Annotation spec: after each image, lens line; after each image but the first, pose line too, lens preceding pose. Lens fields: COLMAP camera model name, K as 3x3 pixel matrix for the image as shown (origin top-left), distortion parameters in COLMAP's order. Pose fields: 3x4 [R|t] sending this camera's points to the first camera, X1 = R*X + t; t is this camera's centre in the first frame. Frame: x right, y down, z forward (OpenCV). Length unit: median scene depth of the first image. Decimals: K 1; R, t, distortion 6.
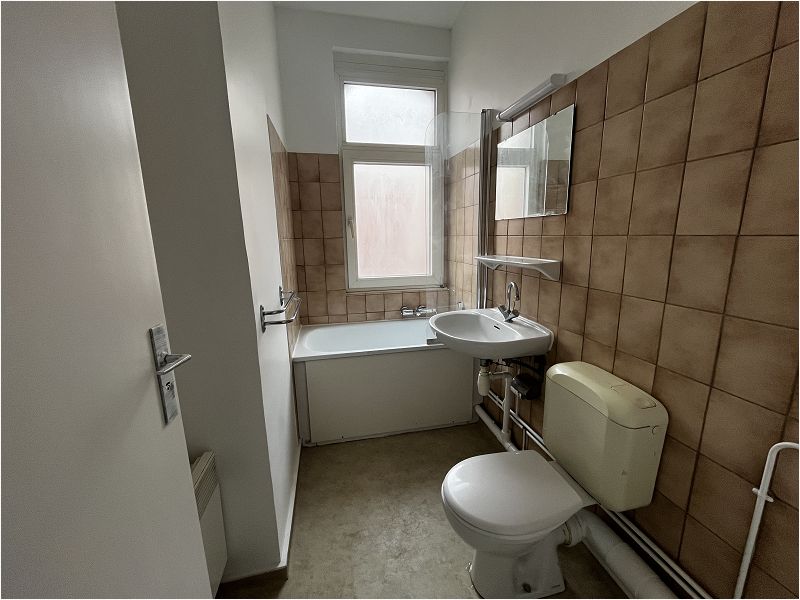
lens RADIAL K [[325.9, 0, 401.6], [0, 325.9, 300.4], [0, 0, 1]] dist [-0.003424, -0.000189]
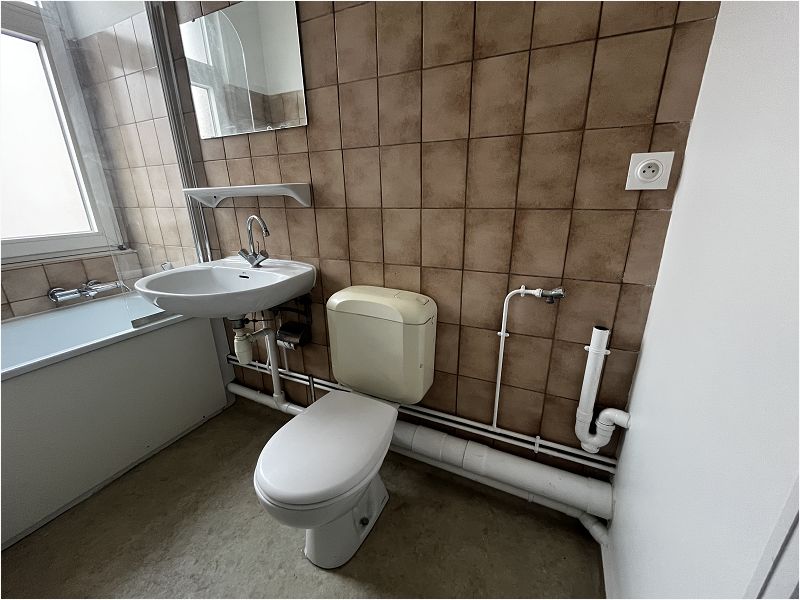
lens RADIAL K [[325.9, 0, 401.6], [0, 325.9, 300.4], [0, 0, 1]] dist [-0.003424, -0.000189]
pose [[0.615730, -0.234699, 0.752192, -0.105836], [0.159957, 0.971964, 0.172335, 0.081505], [-0.771551, 0.014207, 0.636009, 0.251088]]
